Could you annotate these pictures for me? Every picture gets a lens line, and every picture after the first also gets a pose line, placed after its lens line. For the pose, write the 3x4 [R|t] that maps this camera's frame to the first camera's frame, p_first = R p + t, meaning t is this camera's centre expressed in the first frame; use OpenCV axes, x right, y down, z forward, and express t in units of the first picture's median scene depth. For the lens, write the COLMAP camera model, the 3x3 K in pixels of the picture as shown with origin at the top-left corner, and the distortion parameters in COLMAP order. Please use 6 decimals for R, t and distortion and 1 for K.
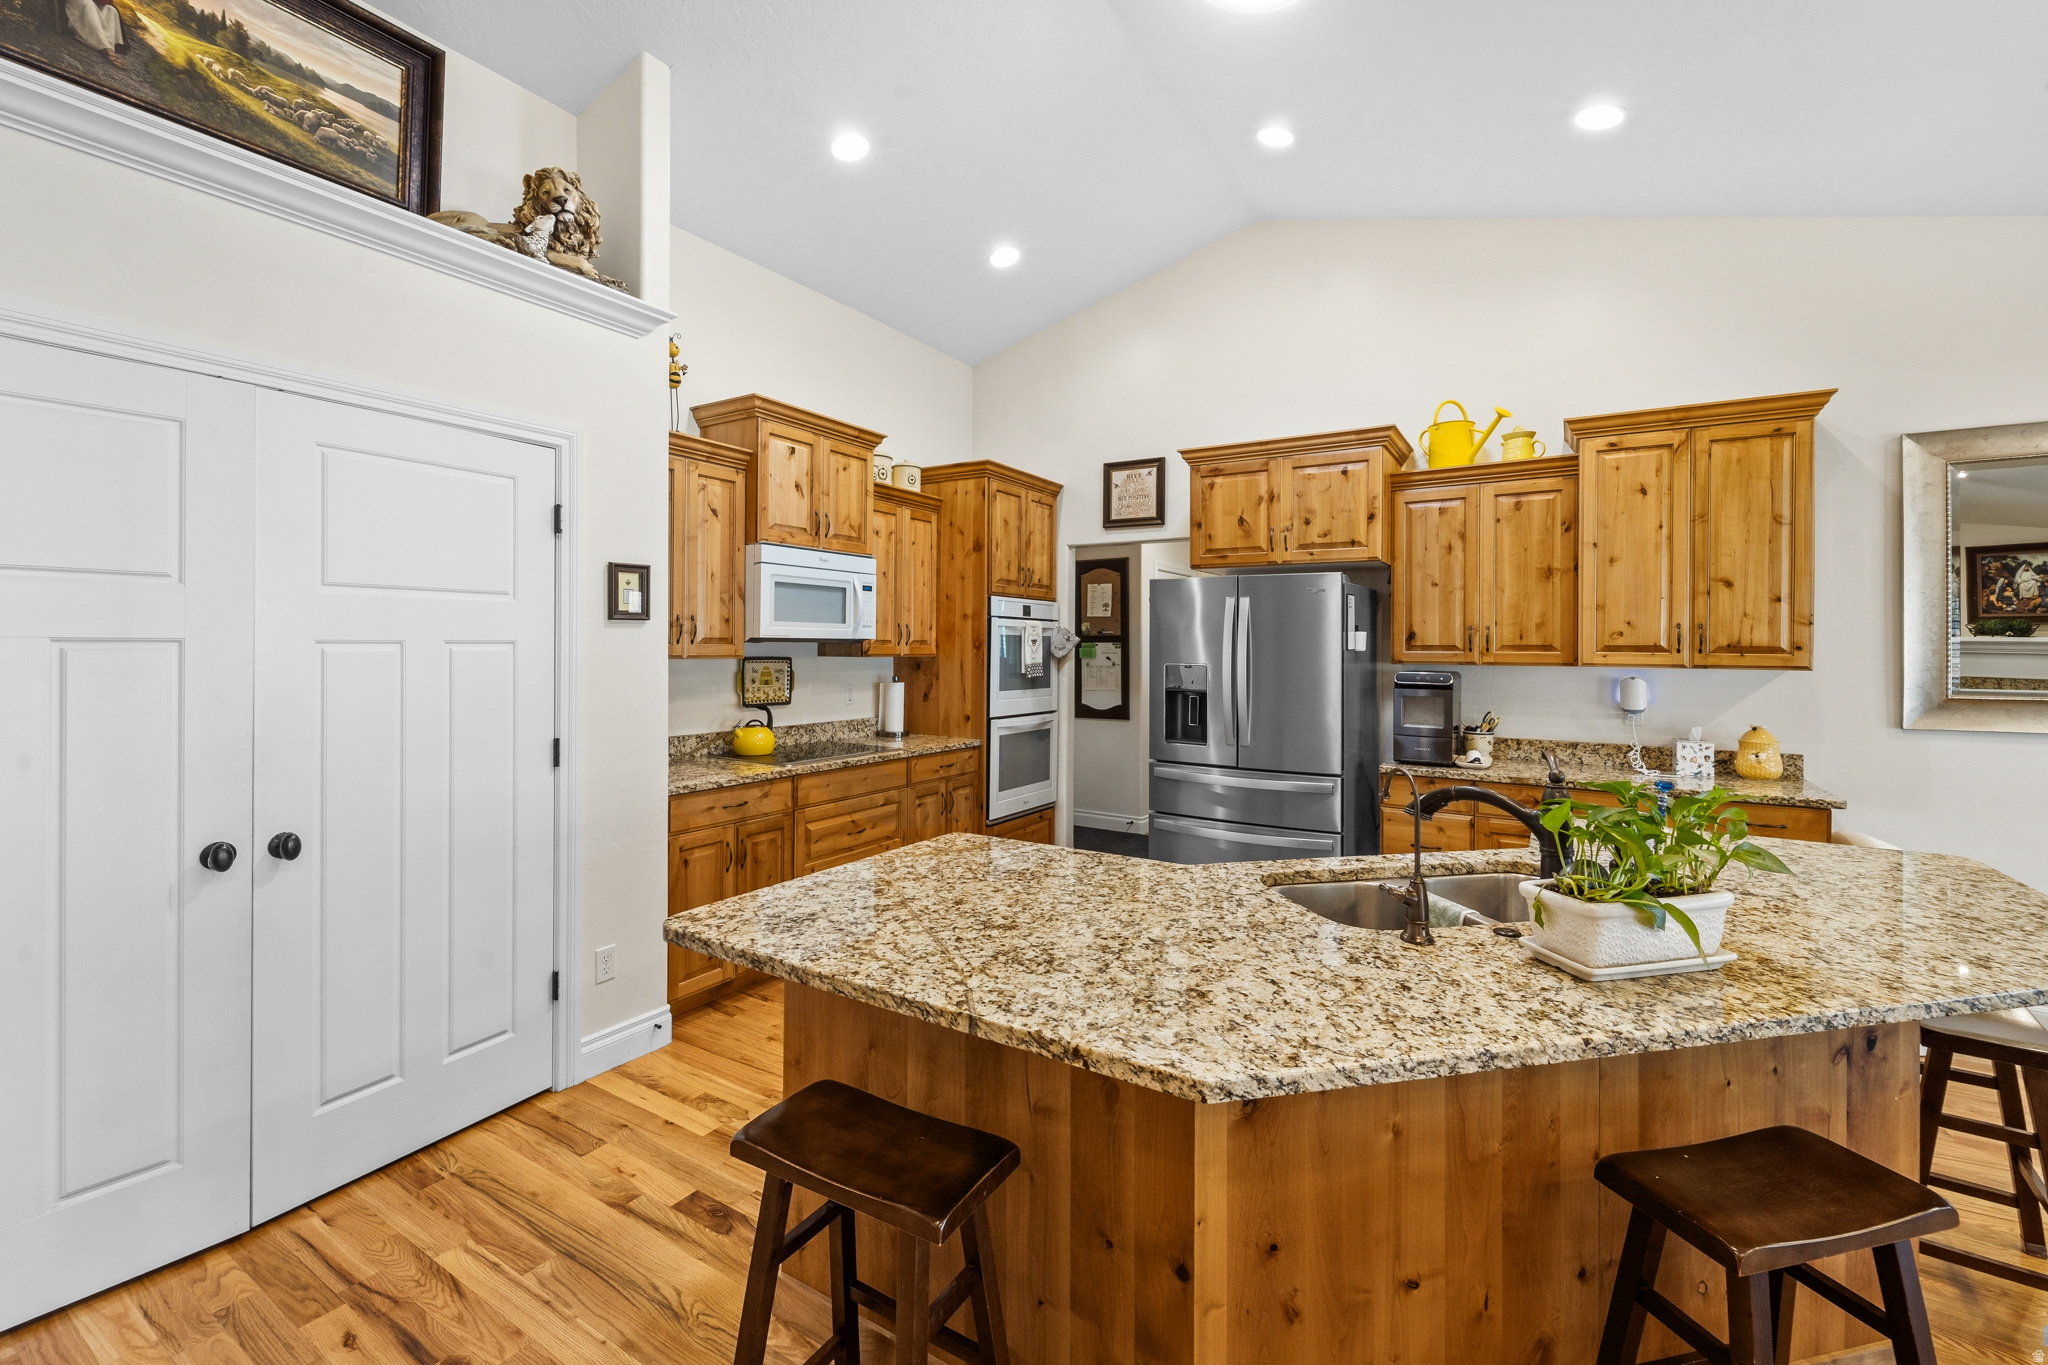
lens RADIAL K [[864.9, 0, 1038.2], [0, 864.9, 653.5], [0, 0, 1]] dist [0.006548, -0.002201]
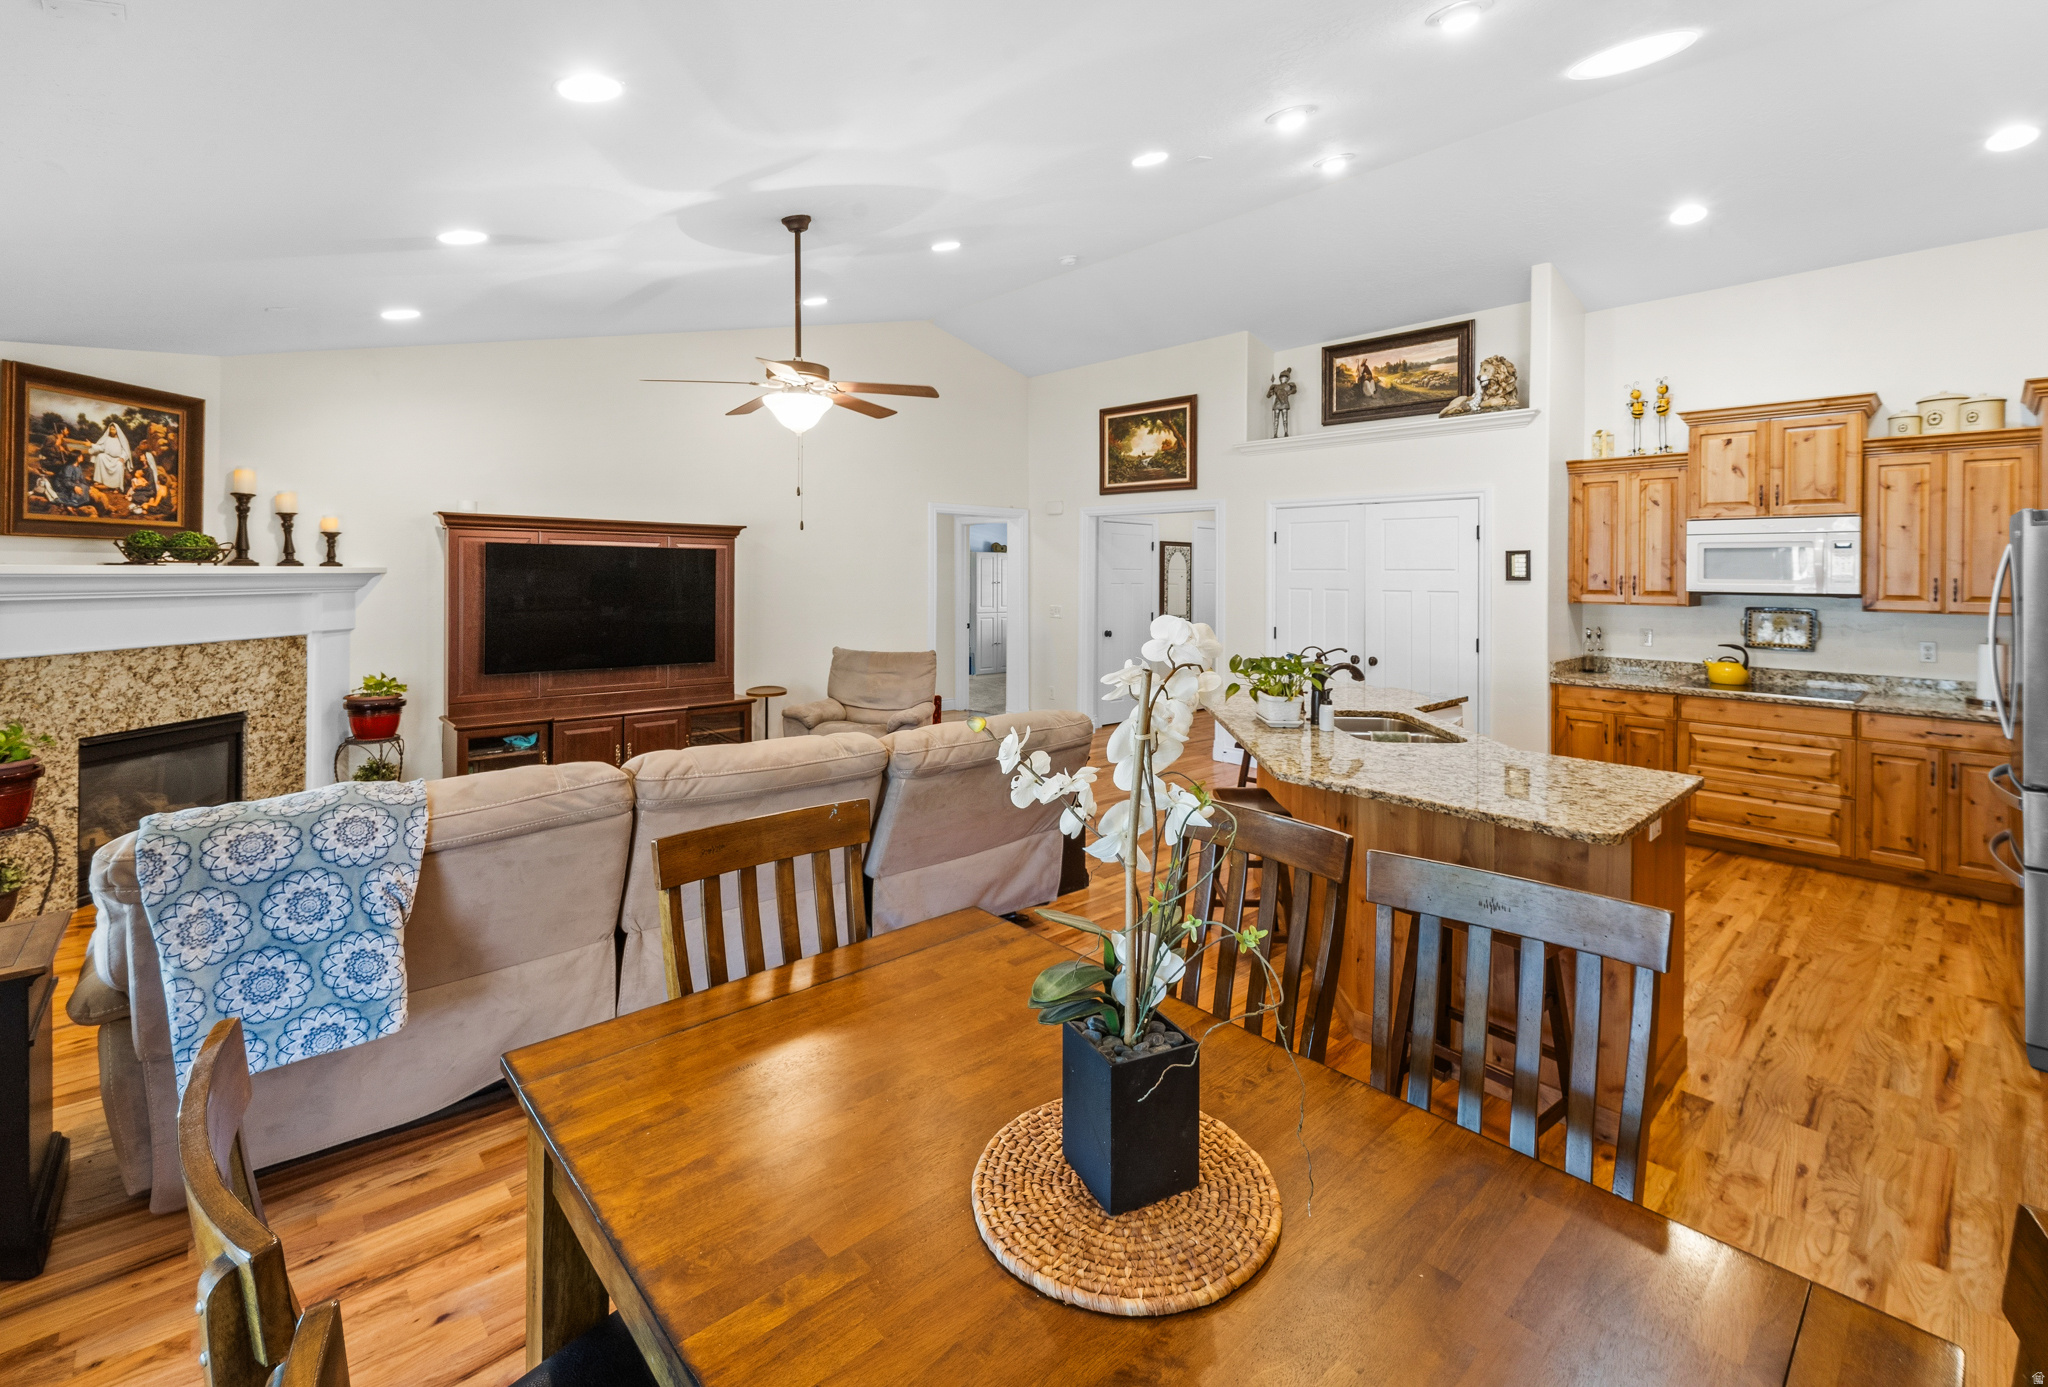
lens RADIAL K [[890.9, 0, 1033.6], [0, 890.9, 594.1], [0, 0, 1]] dist [0.002071, -0.000242]
pose [[-0.252429, 0.010592, -0.967557, 1.281242], [-0.022716, 0.999600, 0.016870, -0.014275], [0.967349, 0.026237, -0.252087, 0.377177]]
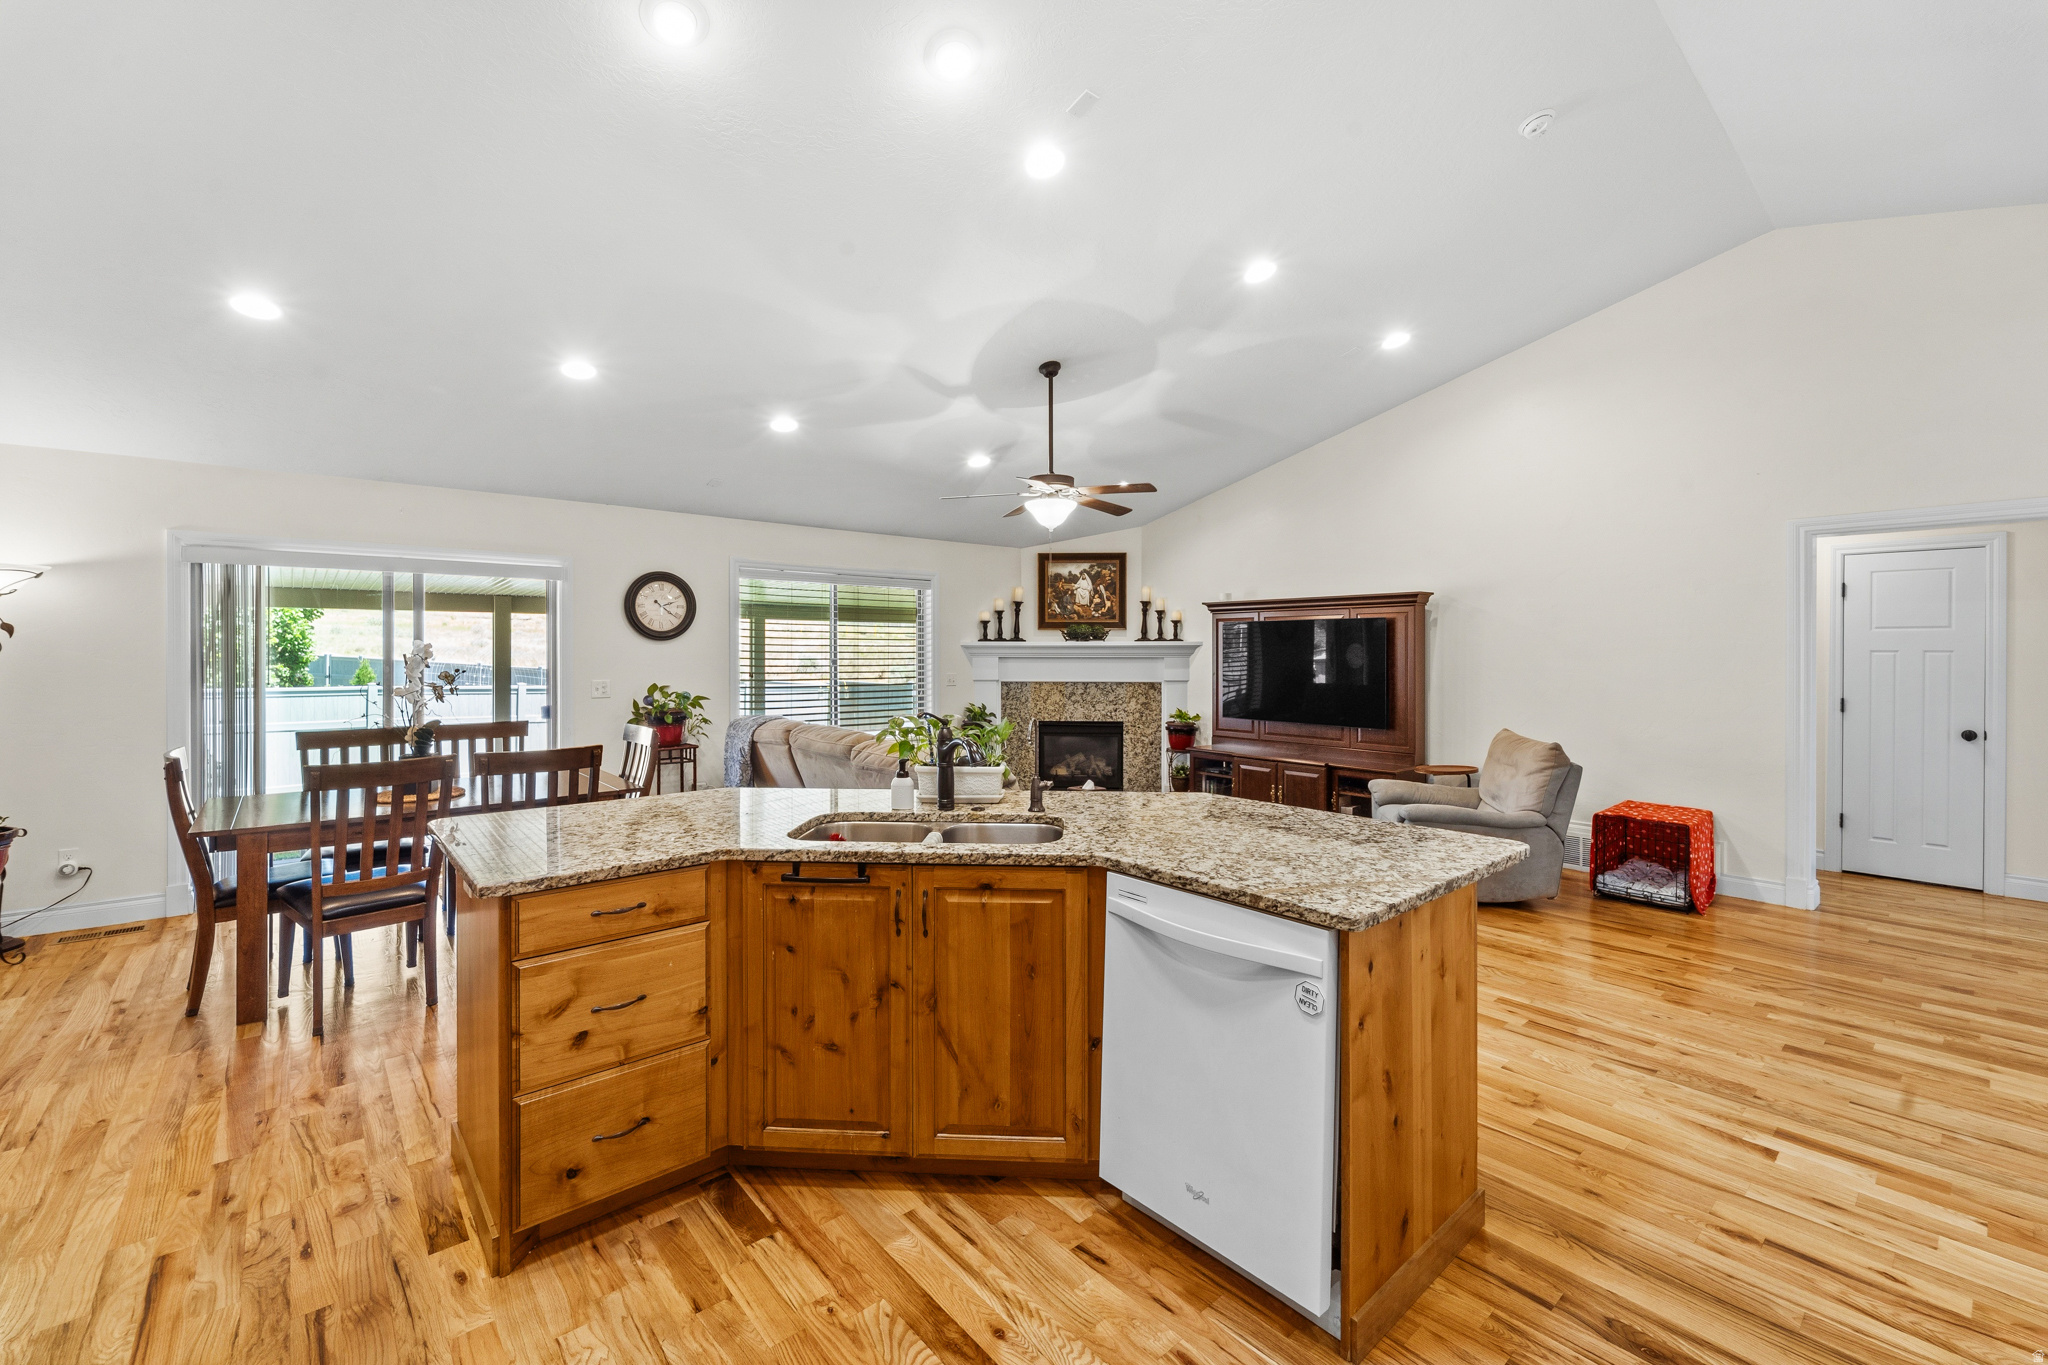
lens RADIAL K [[864.9, 0, 1044.9], [0, 864.9, 646.3], [0, 0, 1]] dist [0.006548, -0.002201]
pose [[-0.959258, -0.007451, 0.282432, -0.047053], [-0.005907, 0.999963, 0.006319, -0.008431], [-0.282468, 0.004393, -0.959267, 1.140062]]
